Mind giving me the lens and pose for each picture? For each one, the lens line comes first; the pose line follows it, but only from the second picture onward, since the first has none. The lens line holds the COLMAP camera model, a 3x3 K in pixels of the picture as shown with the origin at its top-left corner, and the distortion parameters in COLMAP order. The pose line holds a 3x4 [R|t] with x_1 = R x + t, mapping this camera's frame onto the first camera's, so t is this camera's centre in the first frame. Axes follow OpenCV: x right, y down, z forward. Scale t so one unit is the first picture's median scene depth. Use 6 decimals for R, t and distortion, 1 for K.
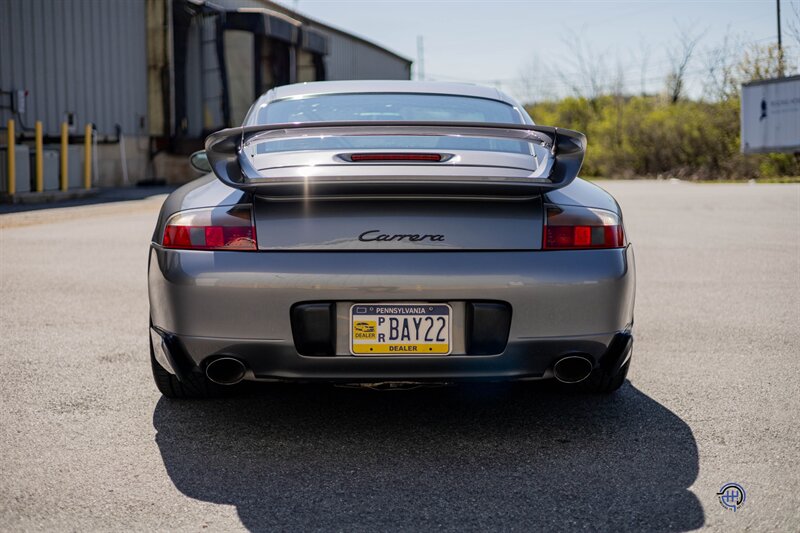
lens RADIAL K [[1128.6, 0, 400.0], [0, 1128.6, 266.5], [0, 0, 1]] dist [0.024333, -0.015969]
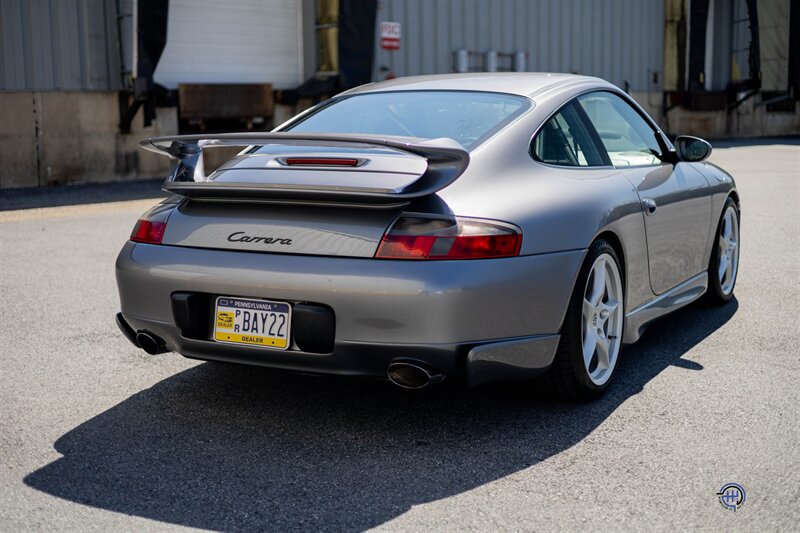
lens RADIAL K [[1128.6, 0, 400.0], [0, 1128.6, 266.5], [0, 0, 1]] dist [0.024333, -0.015969]
pose [[0.860960, 0.064716, -0.504540, 0.682558], [-0.040878, 0.997468, 0.058187, -0.069693], [0.507028, -0.029472, 0.861426, 0.118173]]
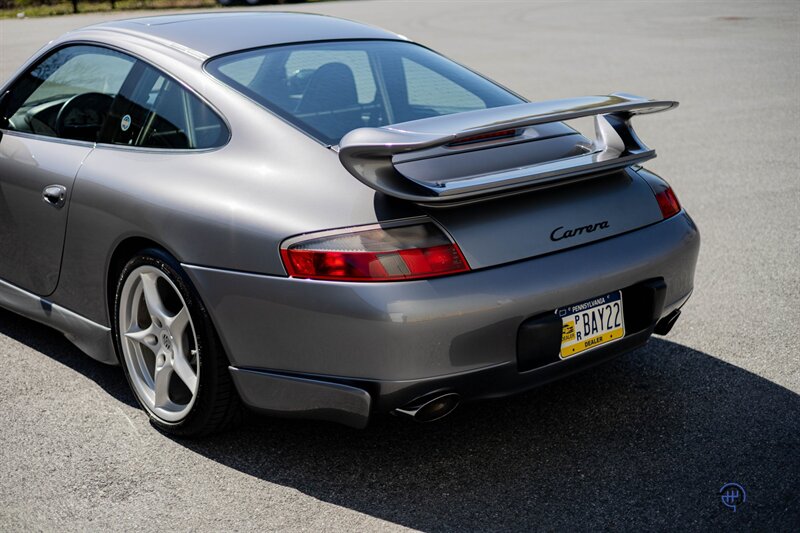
lens RADIAL K [[1128.6, 0, 400.0], [0, 1128.6, 266.5], [0, 0, 1]] dist [0.024333, -0.015969]
pose [[0.775540, -0.179202, 0.605330, -0.714038], [0.083517, 0.979561, 0.182989, -0.186530], [-0.625750, -0.091360, 0.774655, 0.345569]]
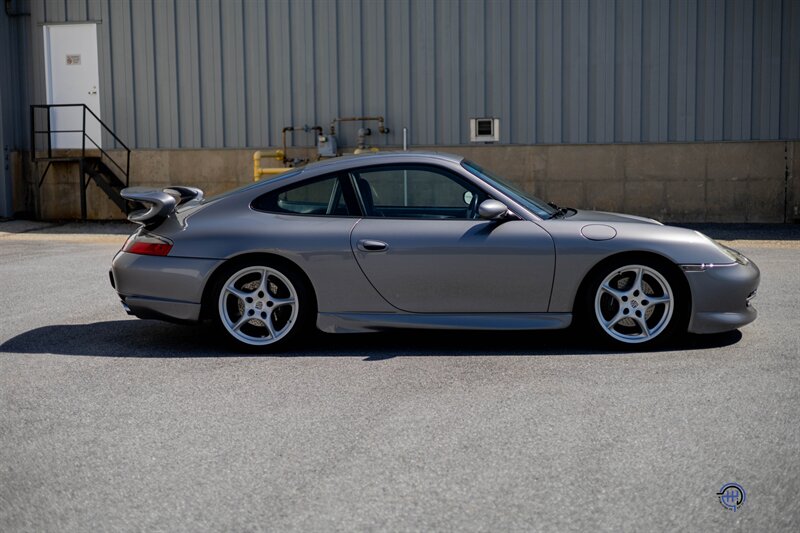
lens RADIAL K [[1128.6, 0, 400.0], [0, 1128.6, 266.5], [0, 0, 1]] dist [0.024333, -0.015969]
pose [[-0.034326, 0.105622, -0.993814, 2.293763], [-0.088528, 0.990170, 0.108292, -0.266360], [0.995482, 0.091697, -0.024638, 1.610312]]
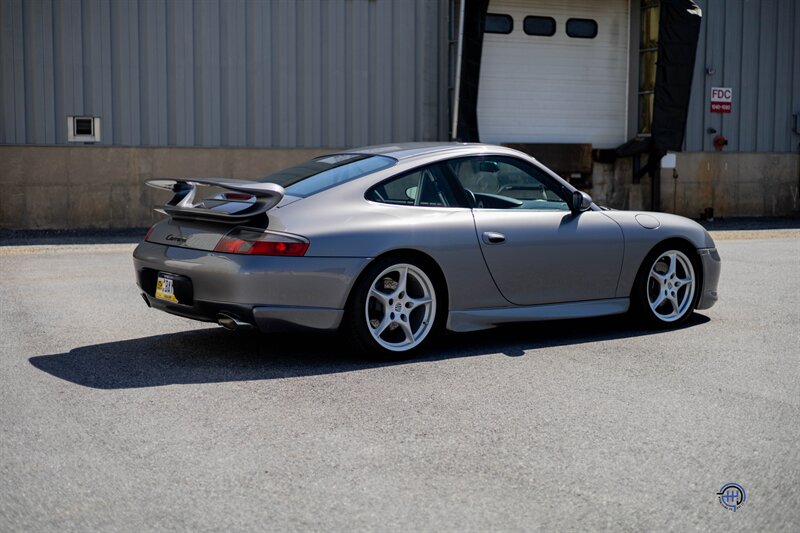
lens RADIAL K [[1128.6, 0, 400.0], [0, 1128.6, 266.5], [0, 0, 1]] dist [0.024333, -0.015969]
pose [[0.562155, 0.082714, -0.822885, 1.788201], [-0.090105, 0.995189, 0.038478, -0.087593], [0.822109, 0.052516, 0.566903, 0.236868]]
